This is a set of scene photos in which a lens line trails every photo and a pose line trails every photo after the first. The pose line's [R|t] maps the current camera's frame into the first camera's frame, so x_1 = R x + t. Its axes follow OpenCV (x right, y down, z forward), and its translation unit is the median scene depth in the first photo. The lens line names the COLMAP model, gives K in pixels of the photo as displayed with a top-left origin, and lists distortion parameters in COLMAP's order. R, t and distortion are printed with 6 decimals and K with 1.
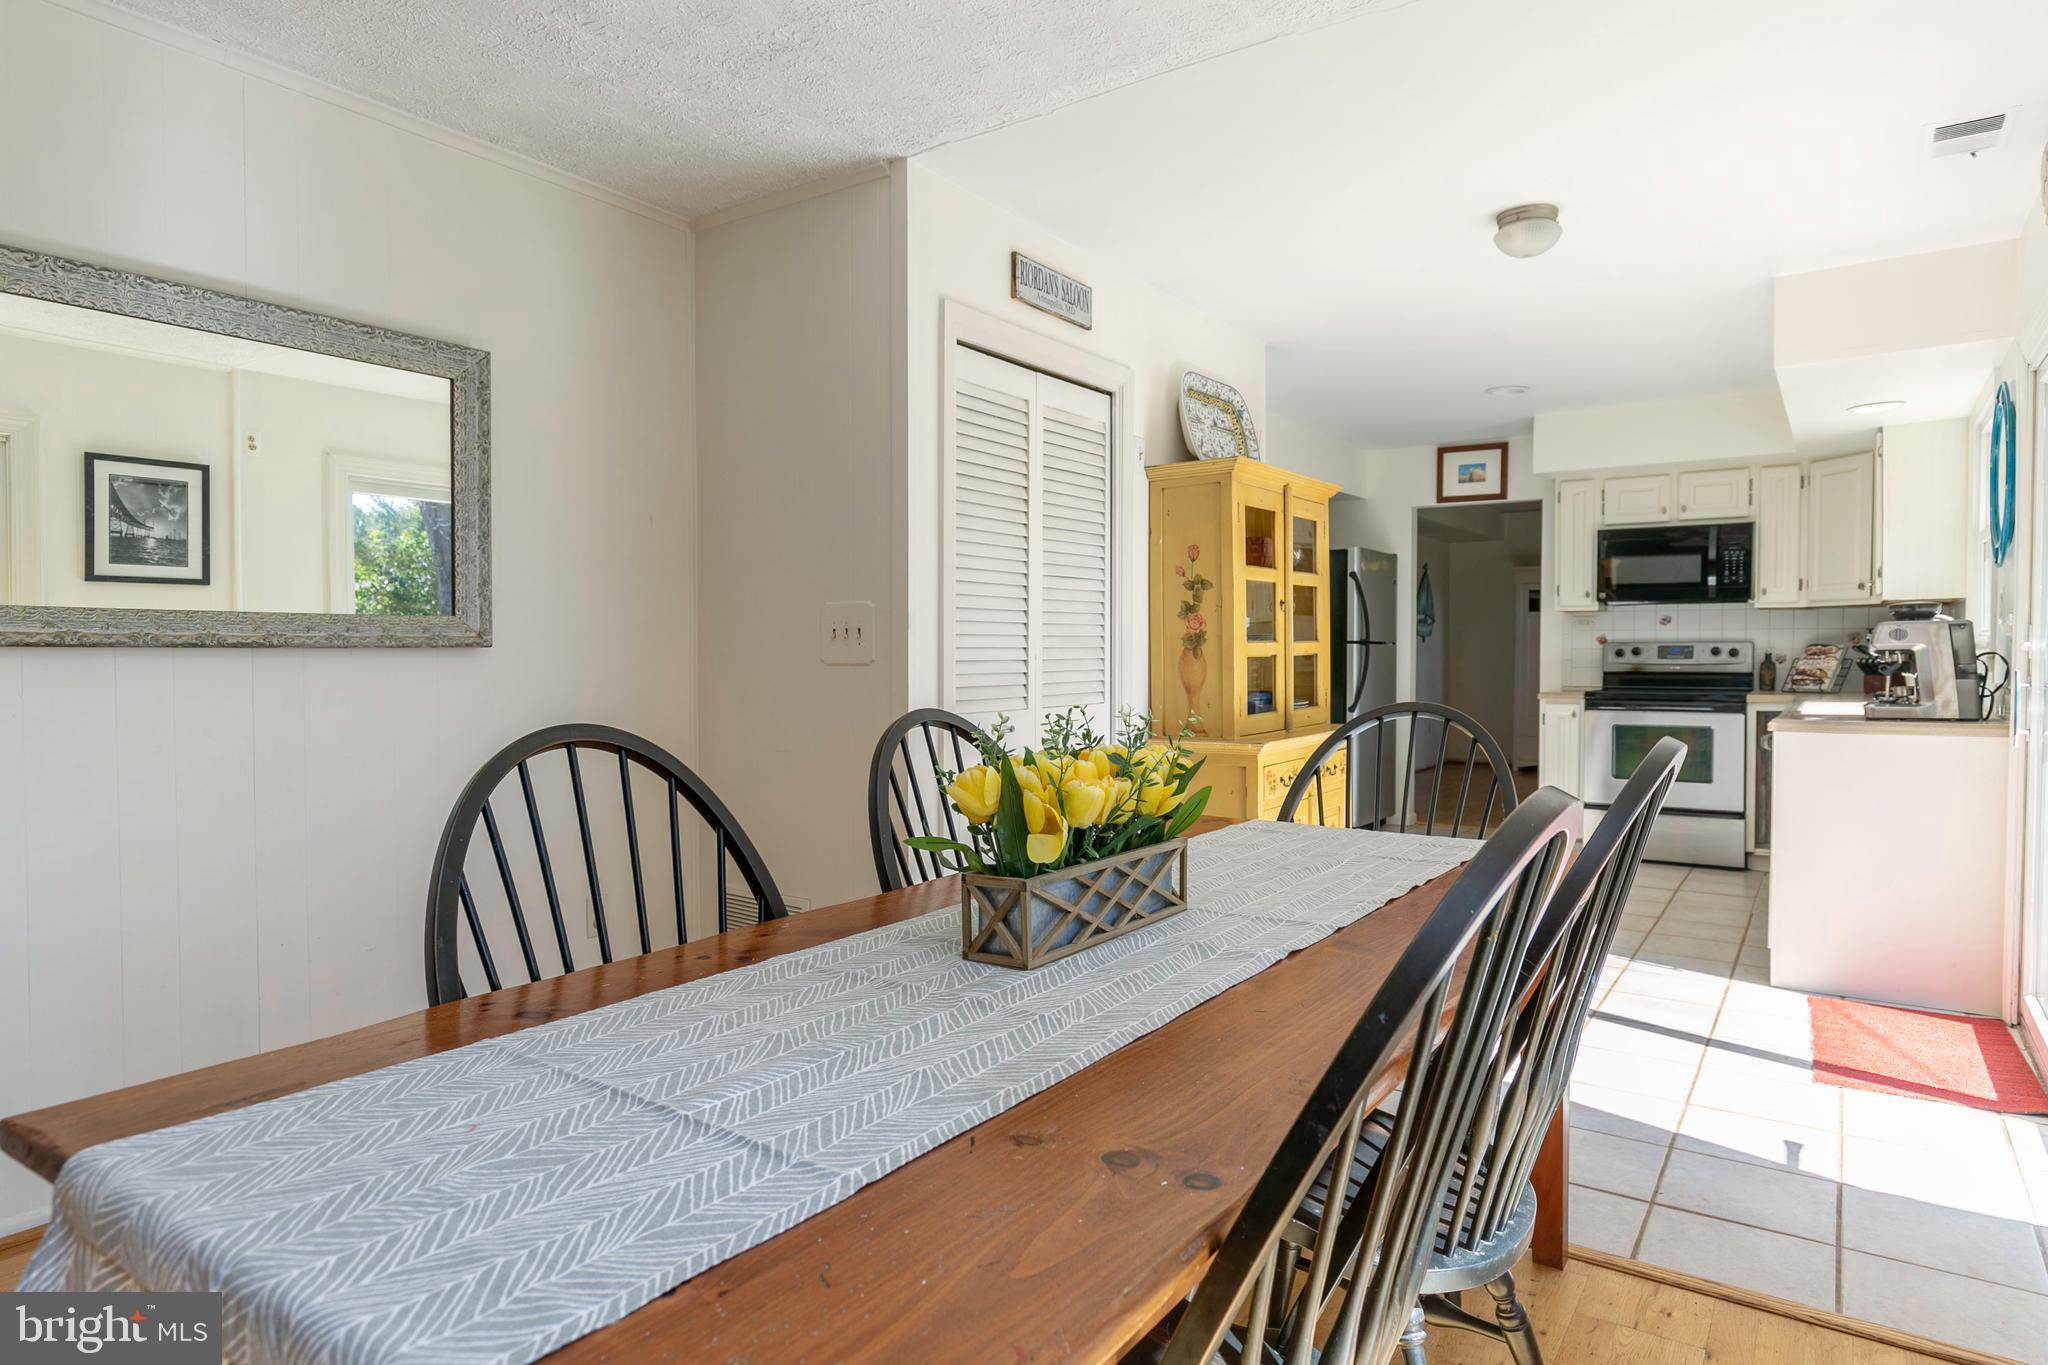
lens RADIAL K [[1203.8, 0, 1021.8], [0, 1203.8, 681.9], [0, 0, 1]] dist [-0.001157, -0.001225]
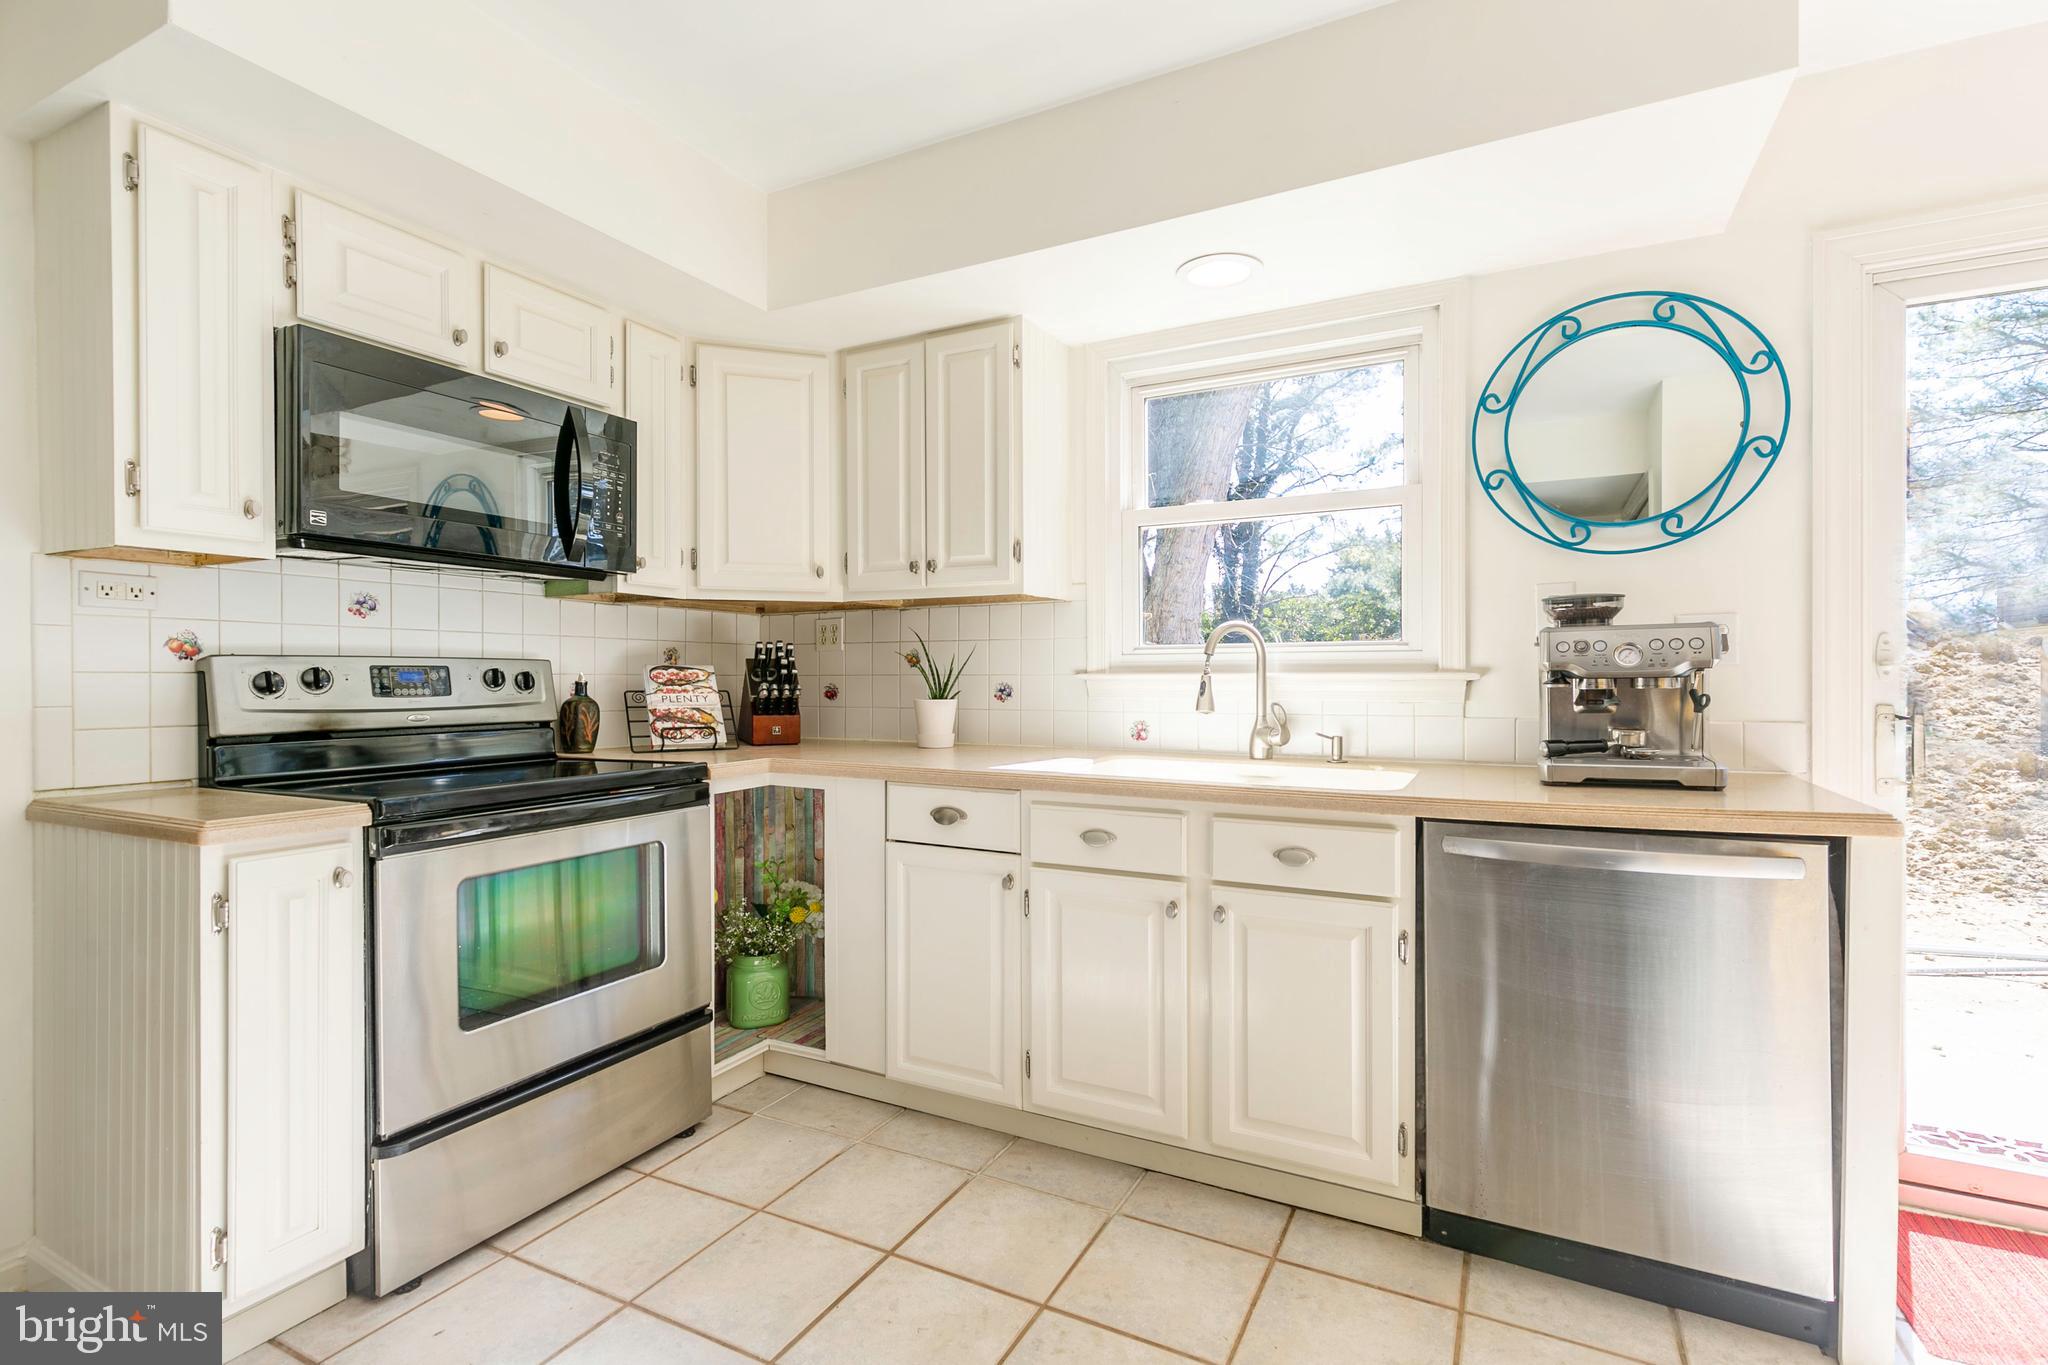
lens RADIAL K [[926.5, 0, 1022.3], [0, 926.5, 681.7], [0, 0, 1]] dist [0.016393, -0.002488]
pose [[-0.128088, 0.001109, 0.991762, 0.193868], [0.034920, 0.999384, 0.003392, -0.018691], [-0.991148, 0.035067, -0.128048, 0.862048]]
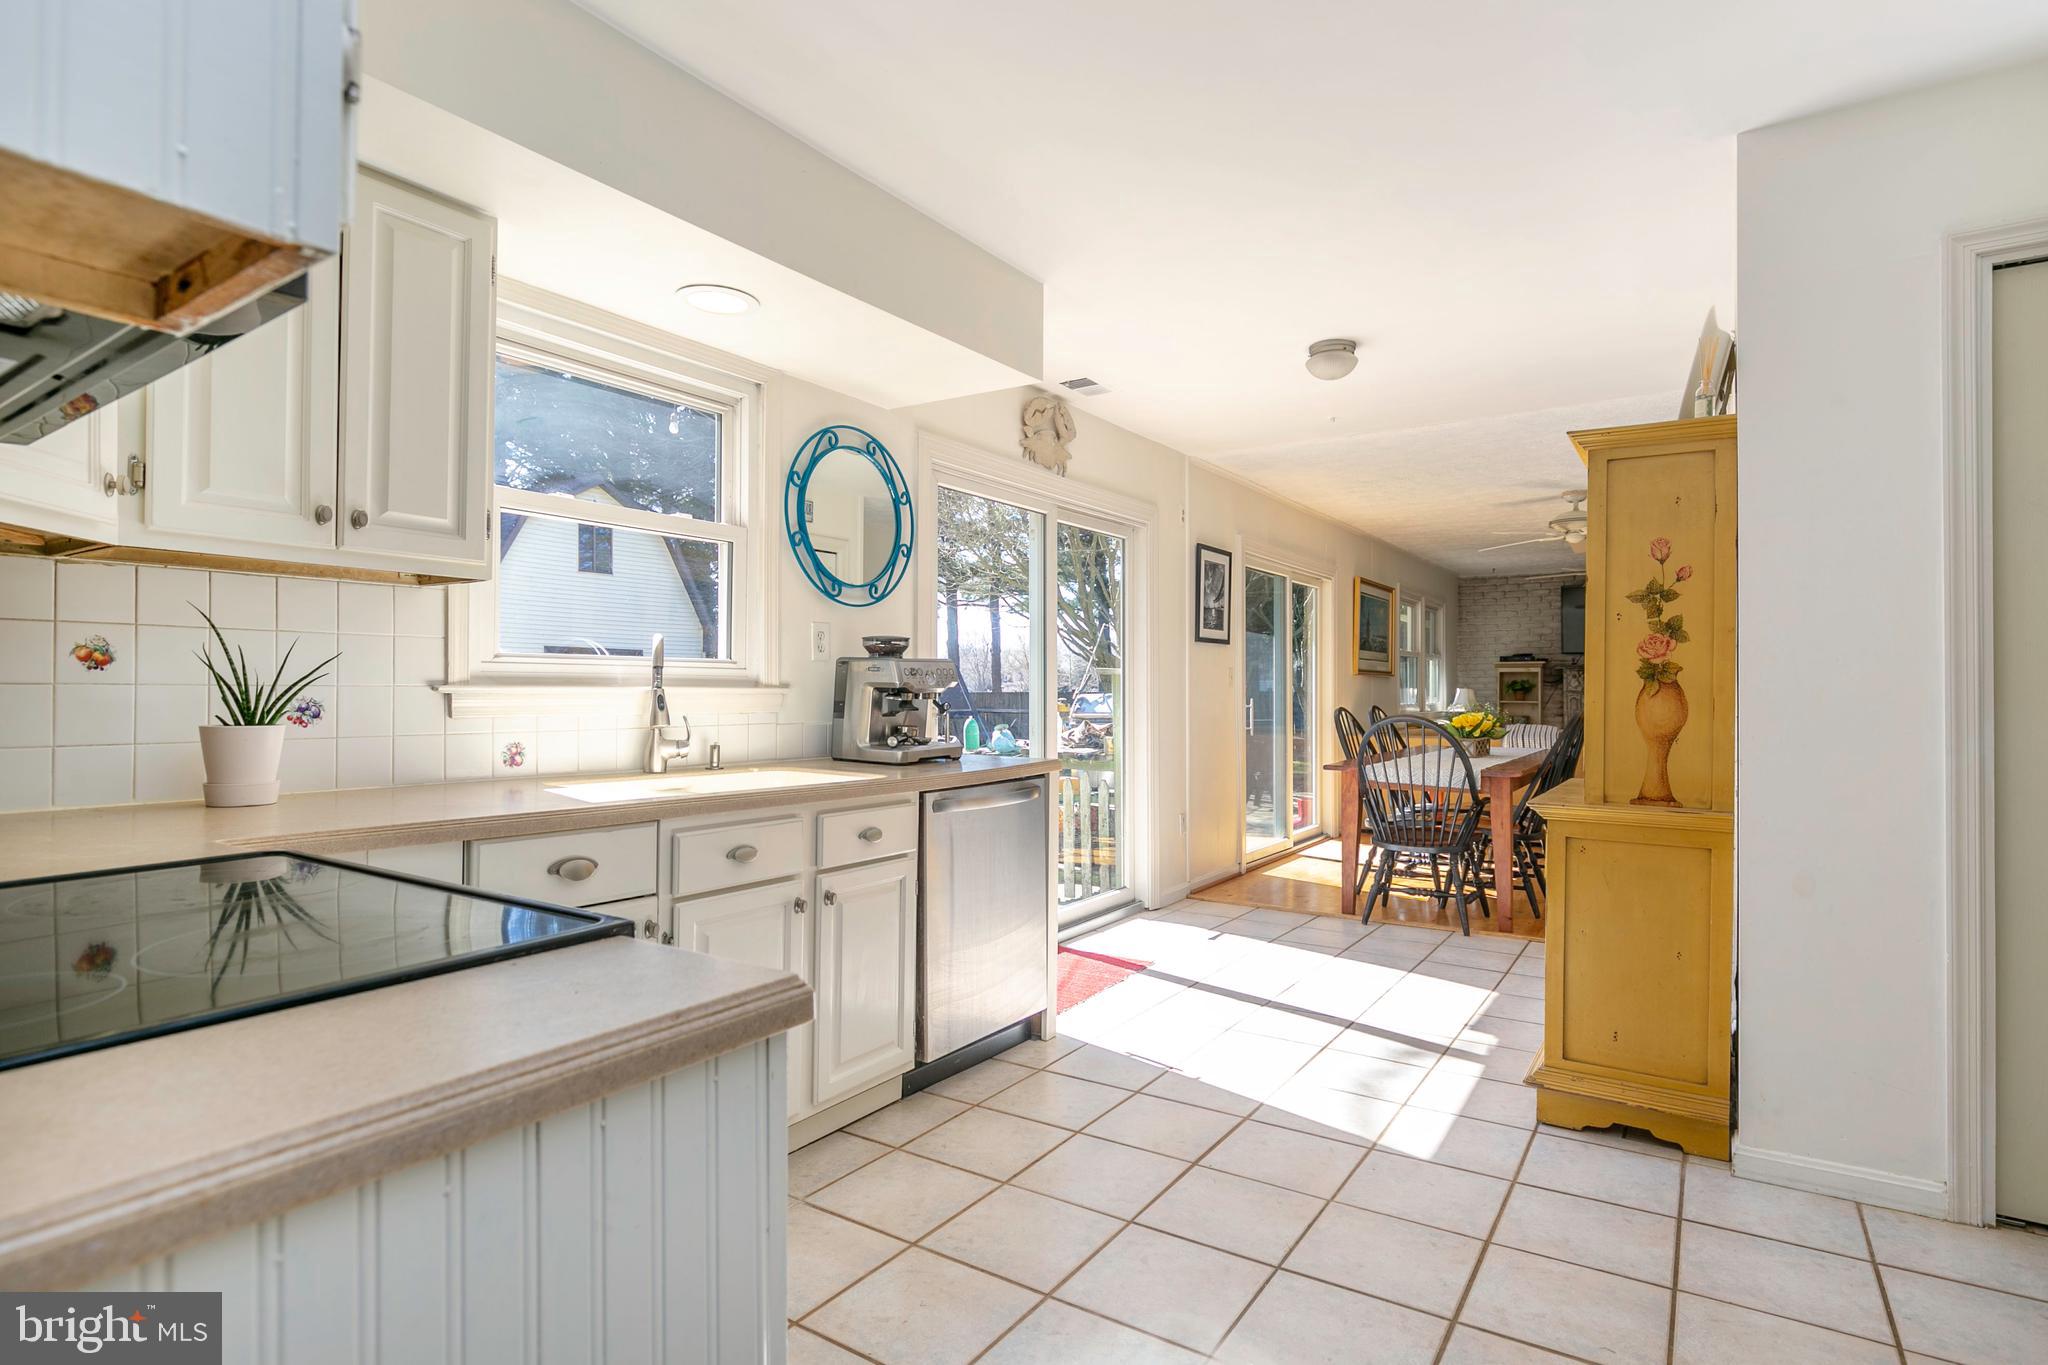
lens RADIAL K [[1053.2, 0, 1021.3], [0, 1053.2, 682.0], [0, 0, 1]] dist [-0.001062, -0.001391]
pose [[-0.999992, 0.001805, -0.003558, 0.790627], [0.001720, 0.999715, 0.023791, -0.048325], [0.003600, 0.023785, -0.999711, 1.651460]]
